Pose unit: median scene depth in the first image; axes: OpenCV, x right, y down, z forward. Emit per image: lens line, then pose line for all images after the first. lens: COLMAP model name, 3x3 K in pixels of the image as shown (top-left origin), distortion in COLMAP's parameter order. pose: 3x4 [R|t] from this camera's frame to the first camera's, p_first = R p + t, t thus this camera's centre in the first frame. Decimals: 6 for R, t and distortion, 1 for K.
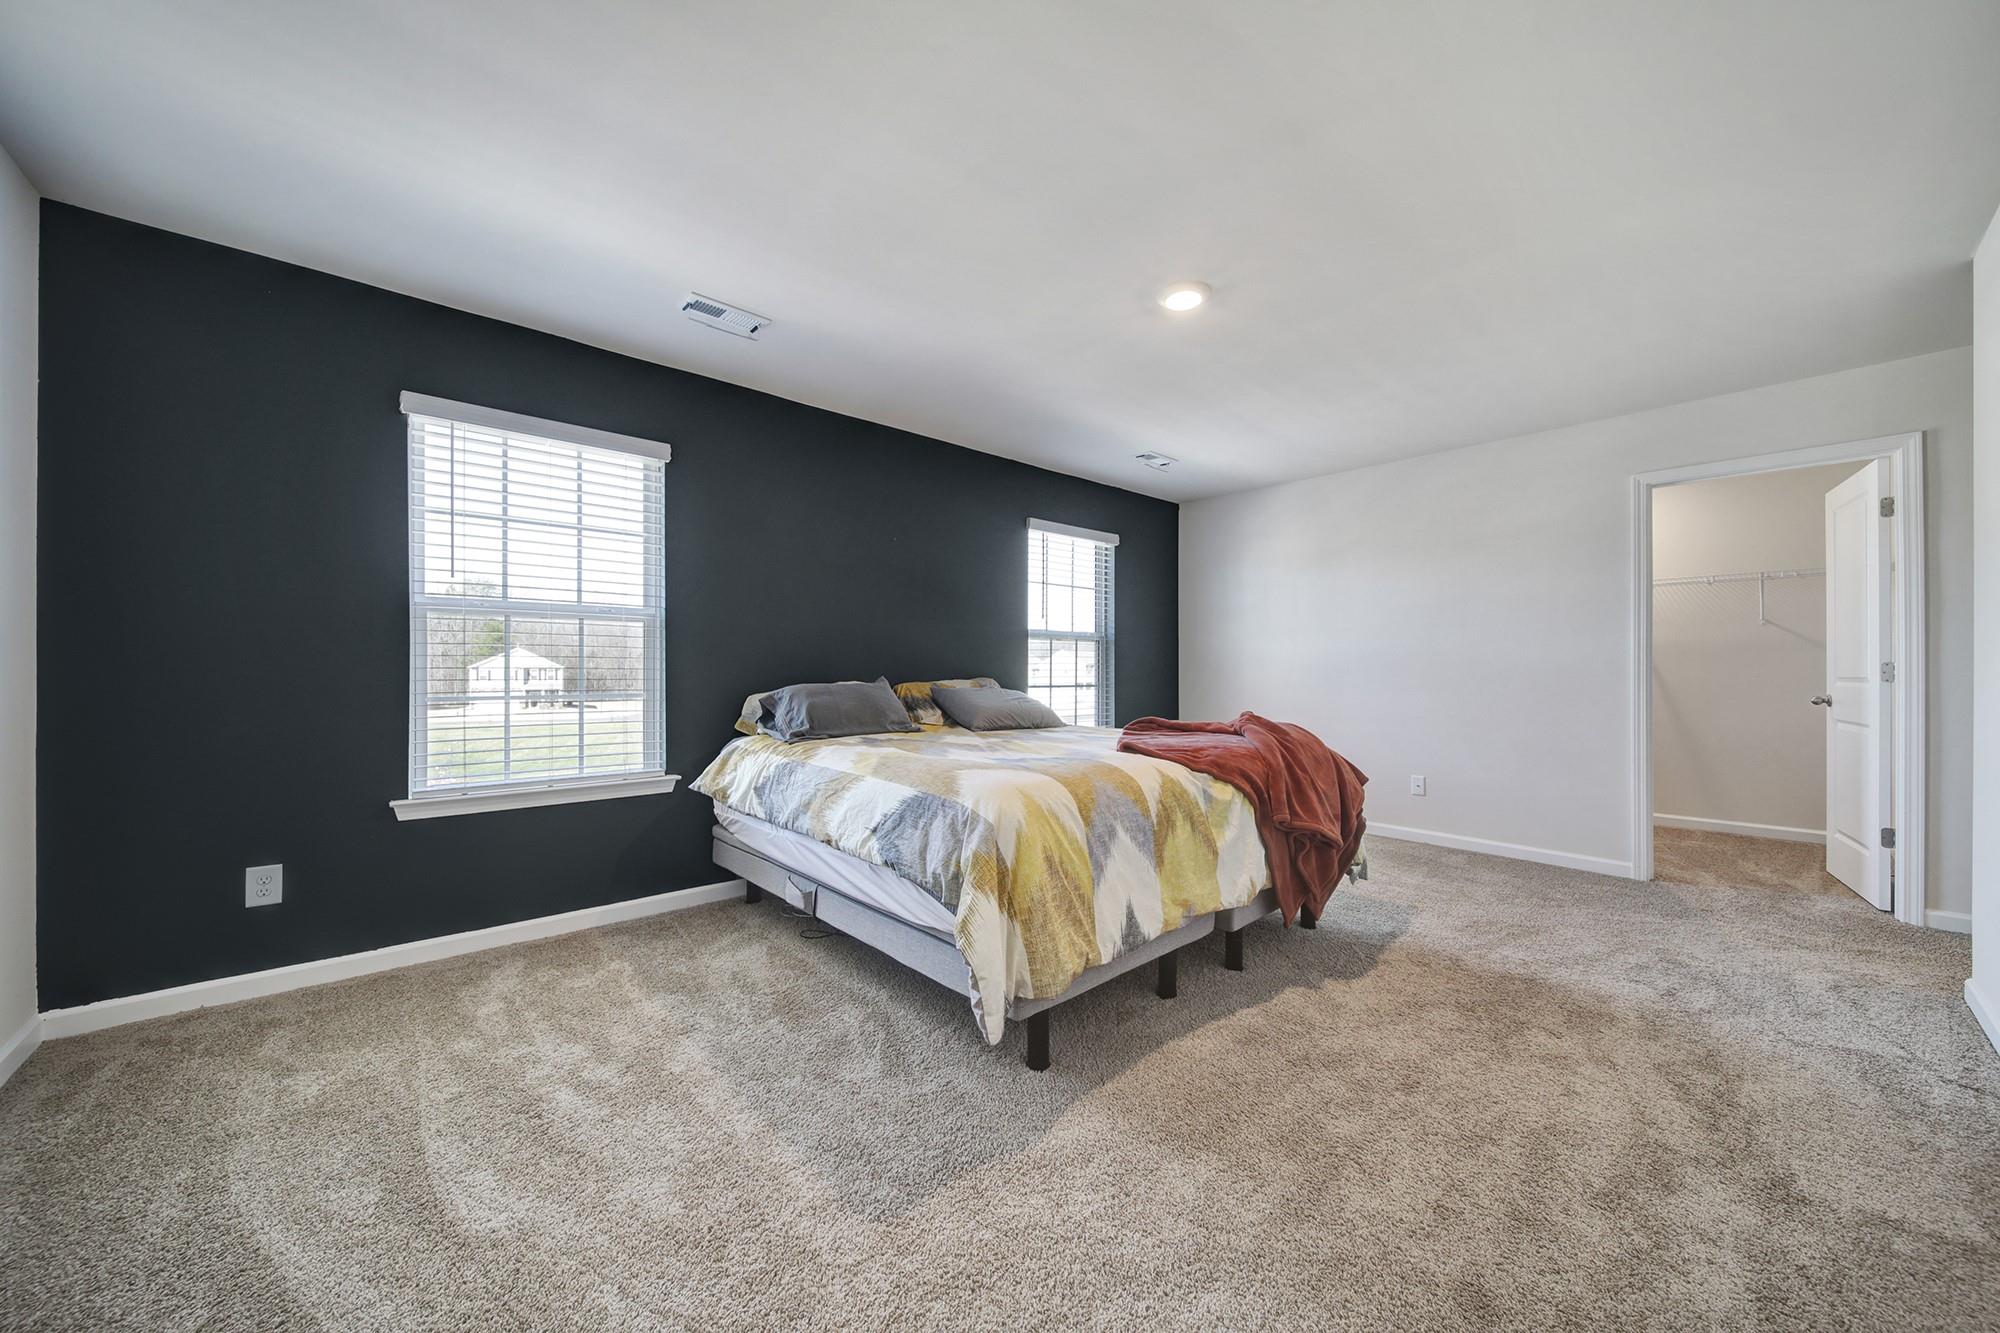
lens RADIAL K [[687.3, 0, 915.2], [0, 687.3, 666.7], [0, 0, 1]] dist [-0.000778, -0.000008]
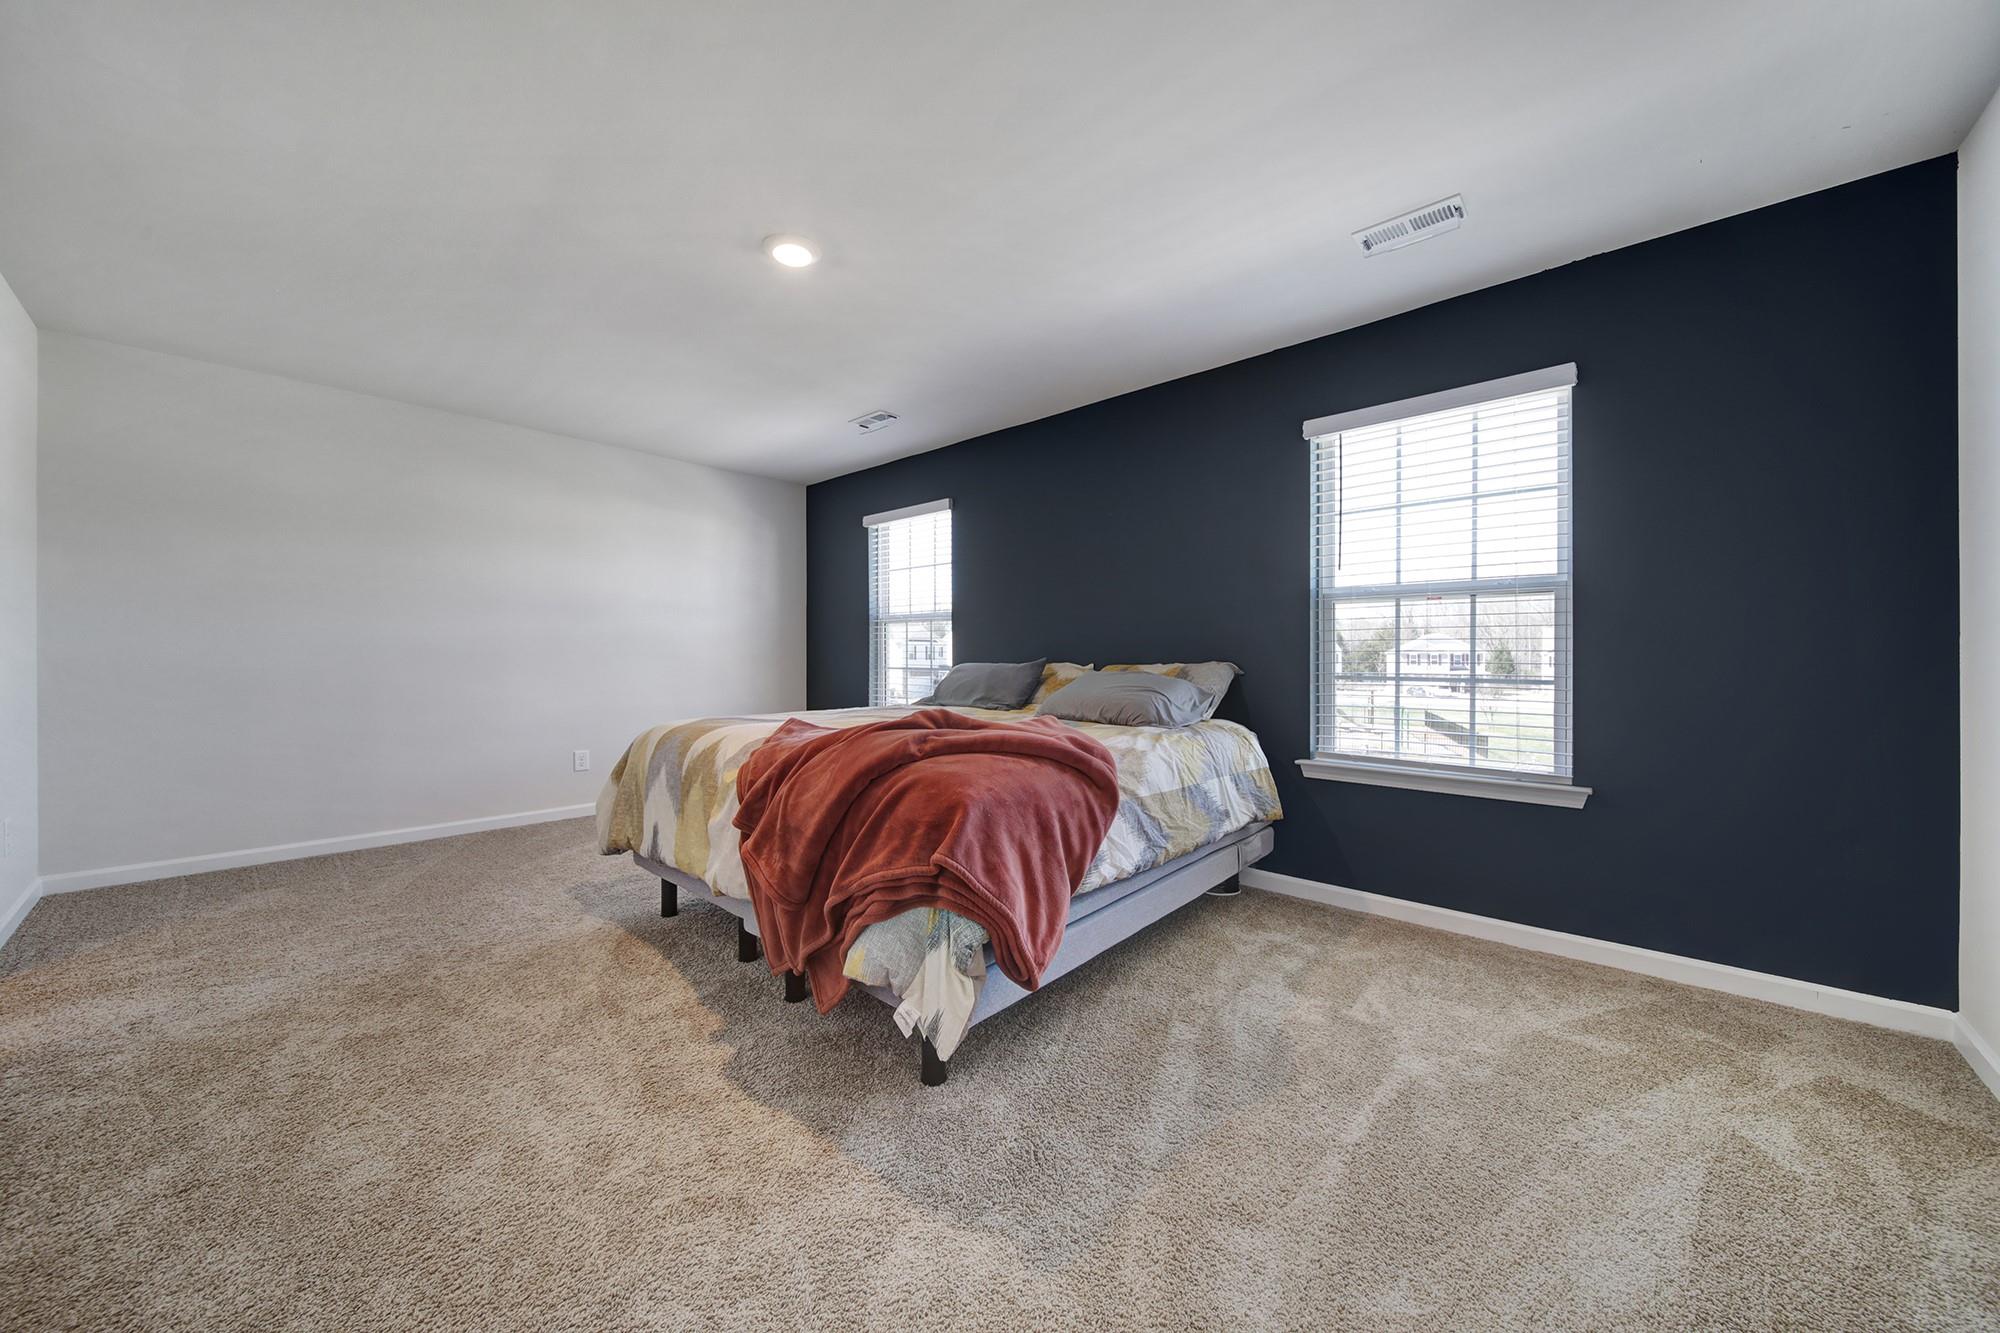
lens RADIAL K [[699.6, 0, 1013.3], [0, 699.6, 662.1], [0, 0, 1]] dist [-0.024713, -0.000071]
pose [[0.173276, 0.011410, -0.984807, 0.313781], [0.006073, 0.999902, 0.012653, 0.002038], [0.984855, -0.008173, 0.173189, 0.242703]]
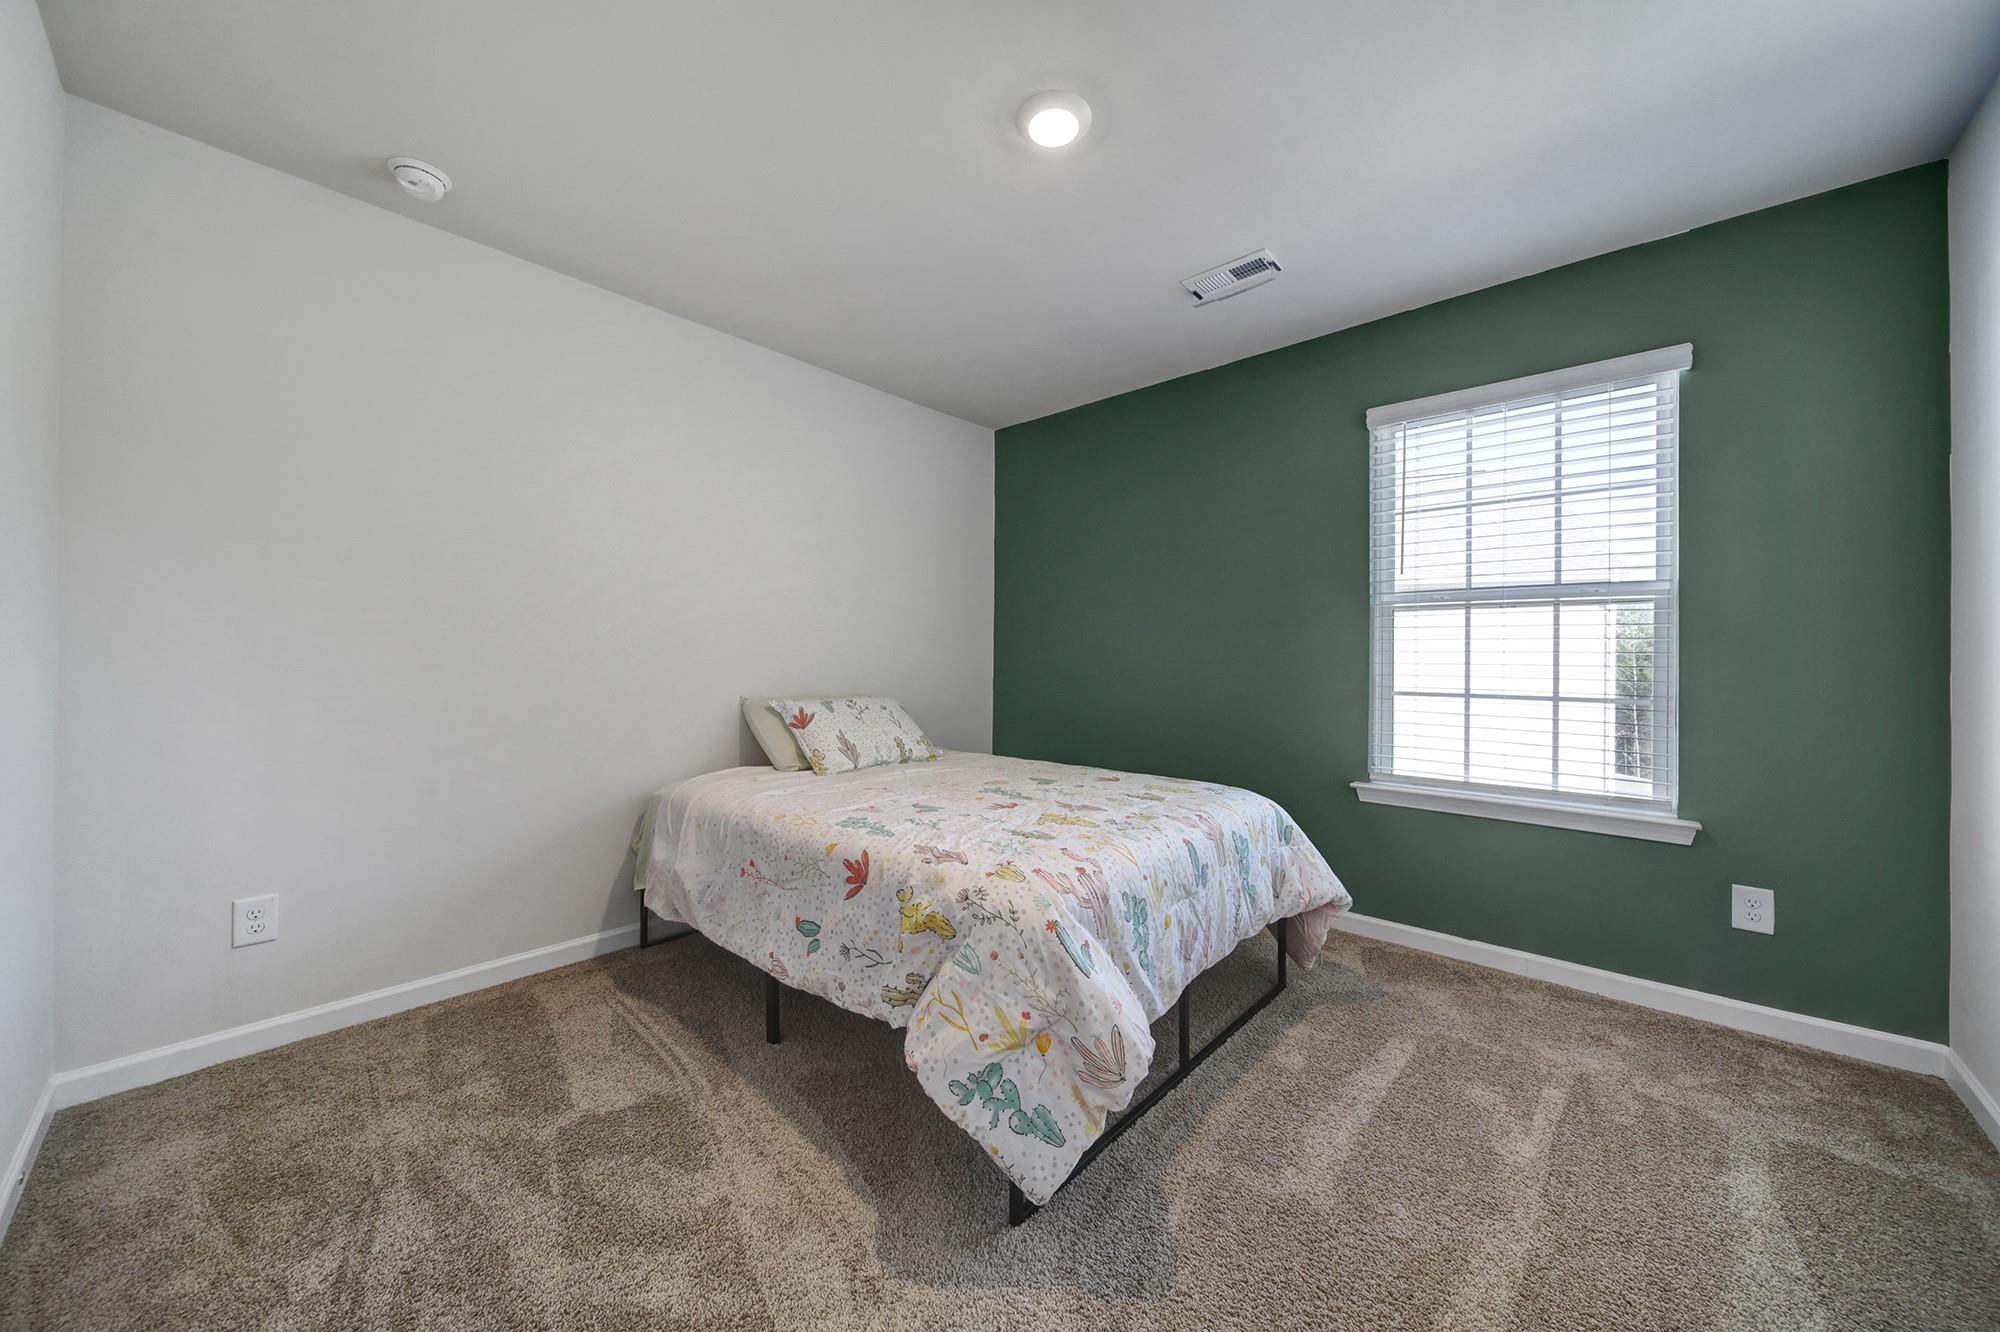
lens RADIAL K [[719.9, 0, 997.6], [0, 719.9, 653.6], [0, 0, 1]] dist [-0.001101, -0.000284]
pose [[0.192946, -0.005710, -0.981193, 0.232086], [-0.008827, 0.999932, -0.007555, 0.001678], [0.981170, 0.010119, 0.192882, 0.181139]]
